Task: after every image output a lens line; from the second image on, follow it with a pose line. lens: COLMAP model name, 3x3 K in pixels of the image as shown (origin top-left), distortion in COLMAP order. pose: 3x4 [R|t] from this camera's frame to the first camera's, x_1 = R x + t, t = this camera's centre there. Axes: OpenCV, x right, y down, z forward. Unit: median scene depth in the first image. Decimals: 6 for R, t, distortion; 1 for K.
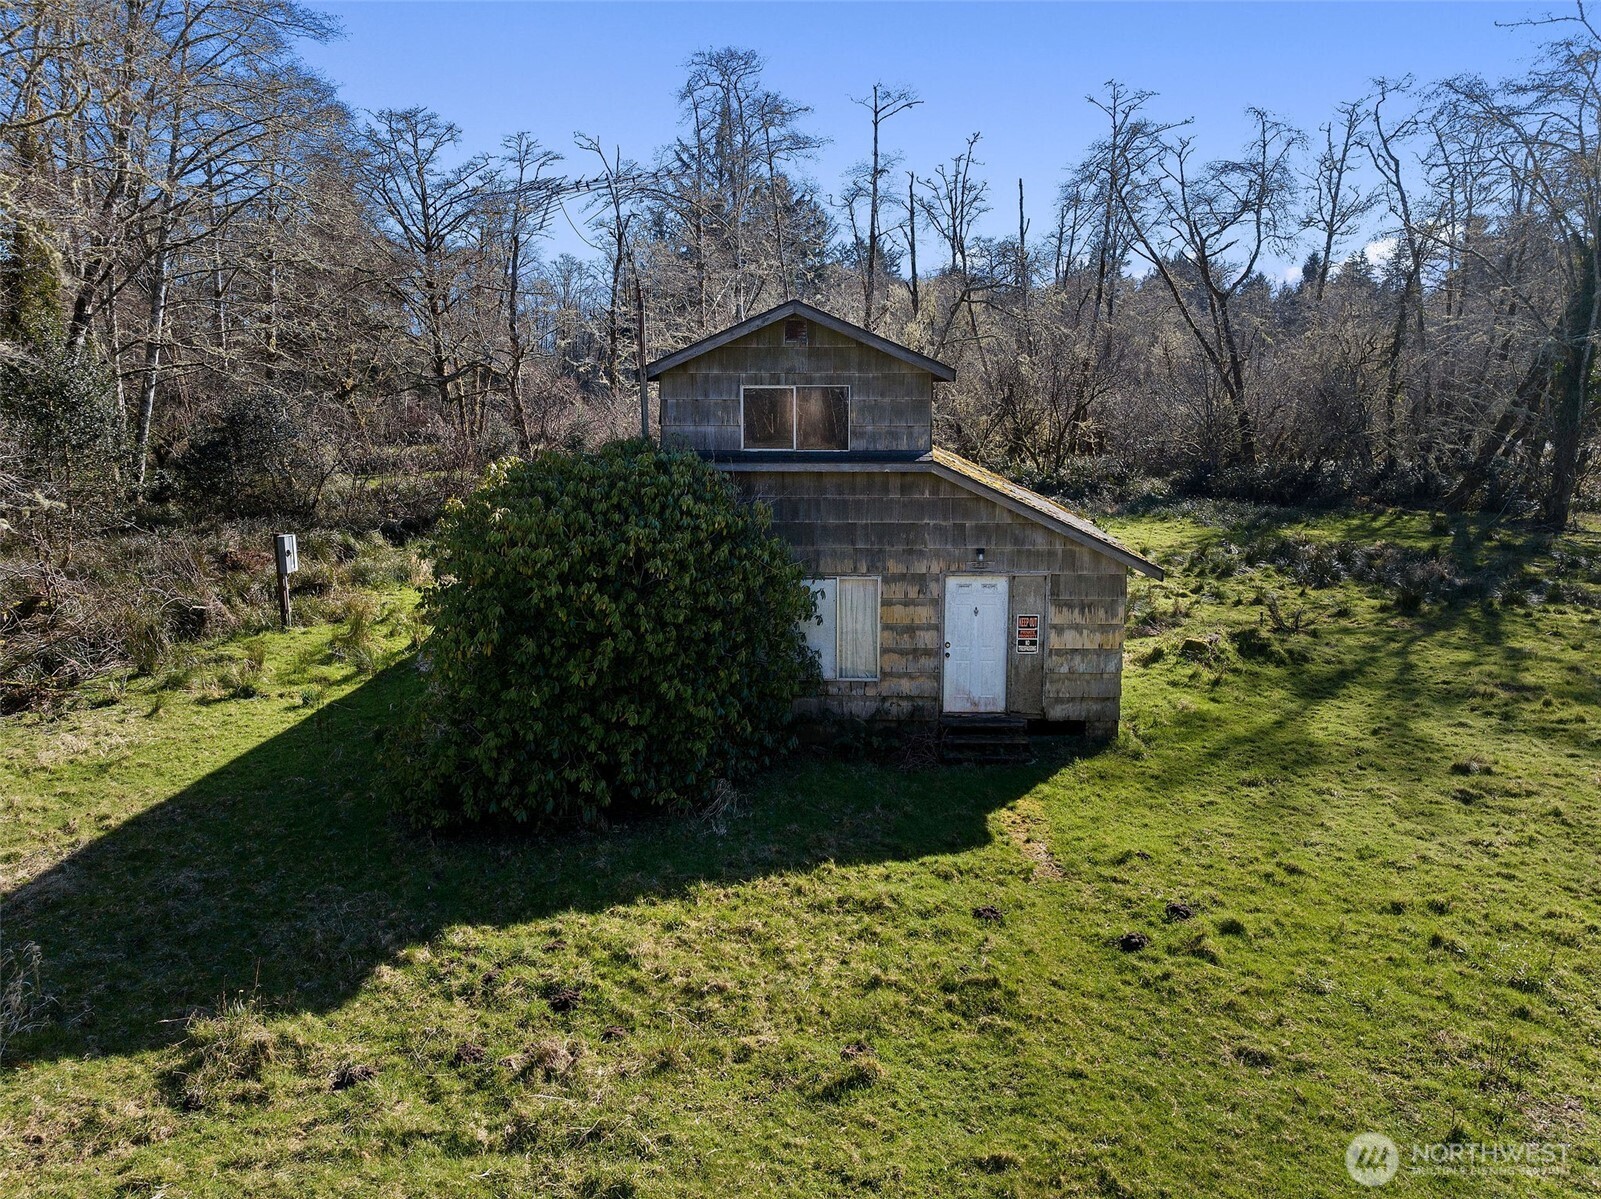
lens RADIAL K [[1119.5, 0, 800.5], [0, 1119.5, 599.5], [0, 0, 1]] dist [-0.045002, 0.001325]
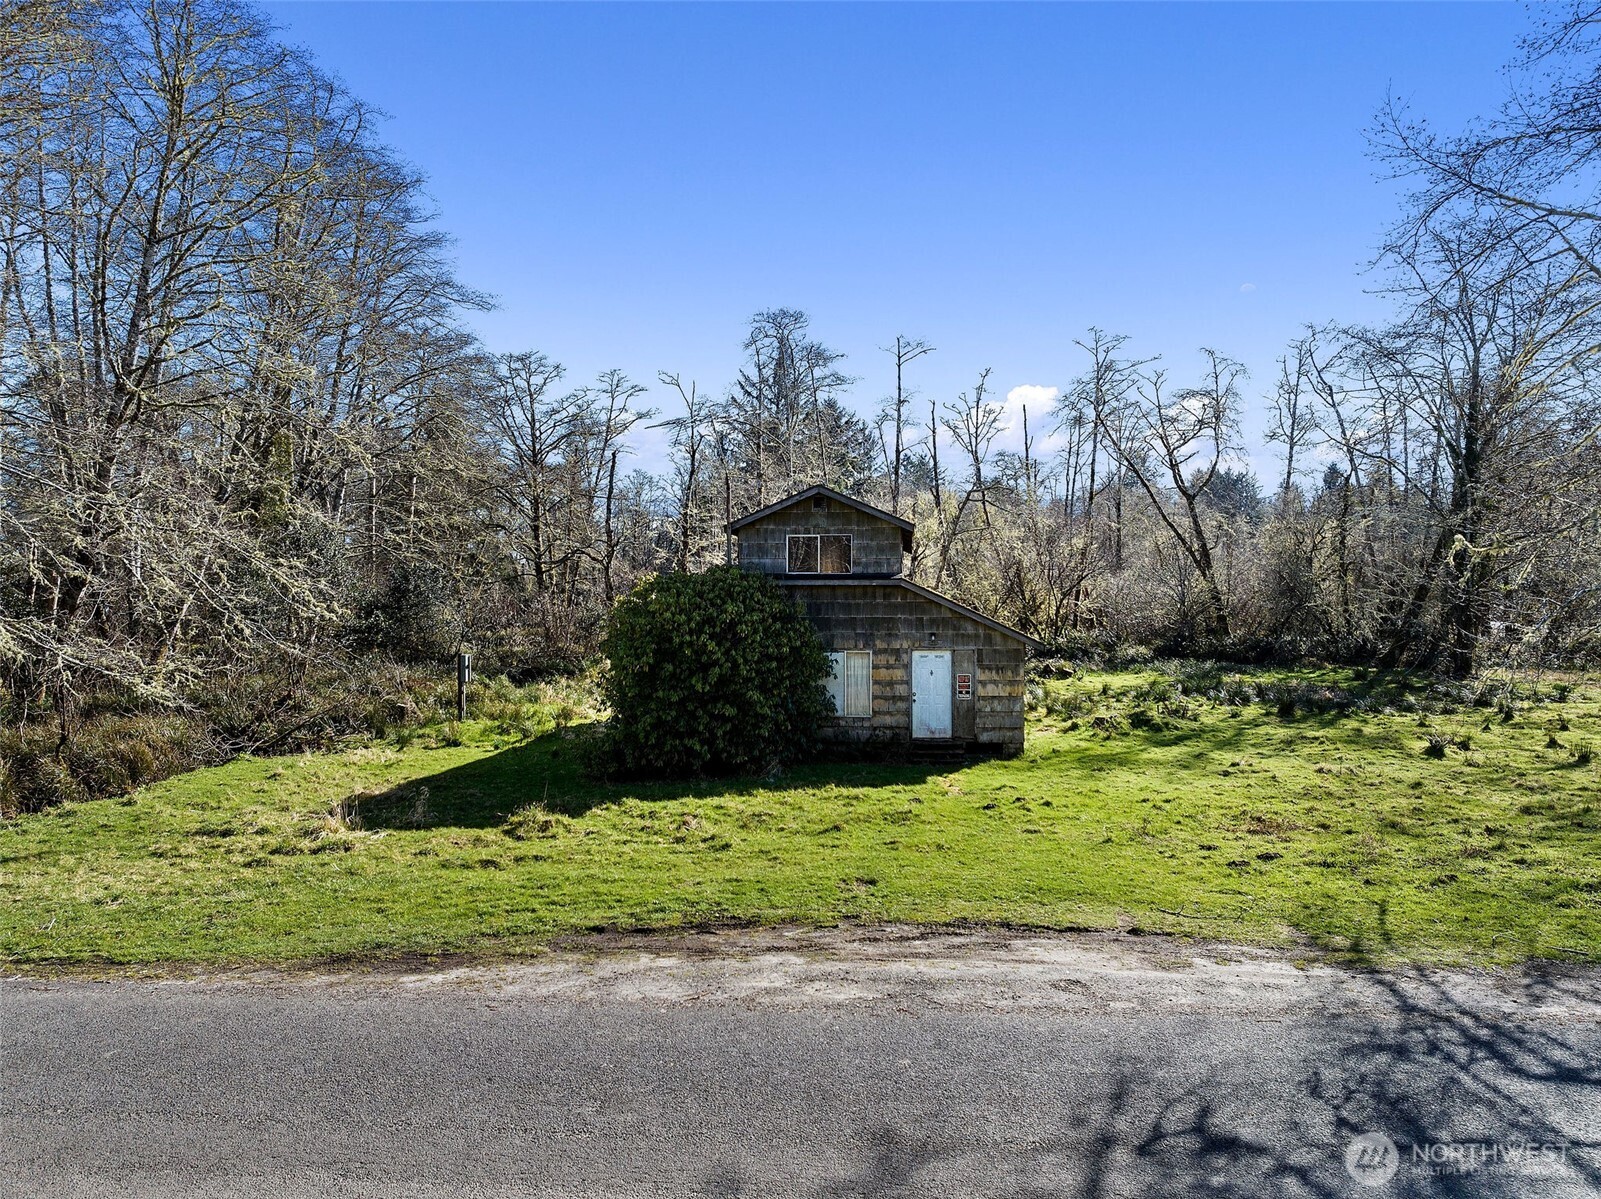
lens RADIAL K [[1119.5, 0, 800.5], [0, 1119.5, 599.5], [0, 0, 1]] dist [-0.045002, 0.001325]
pose [[0.998871, -0.000201, -0.047514, 0.033525], [-0.008551, 0.982904, -0.183918, 0.153450], [0.046739, 0.184116, 0.981793, -0.457691]]
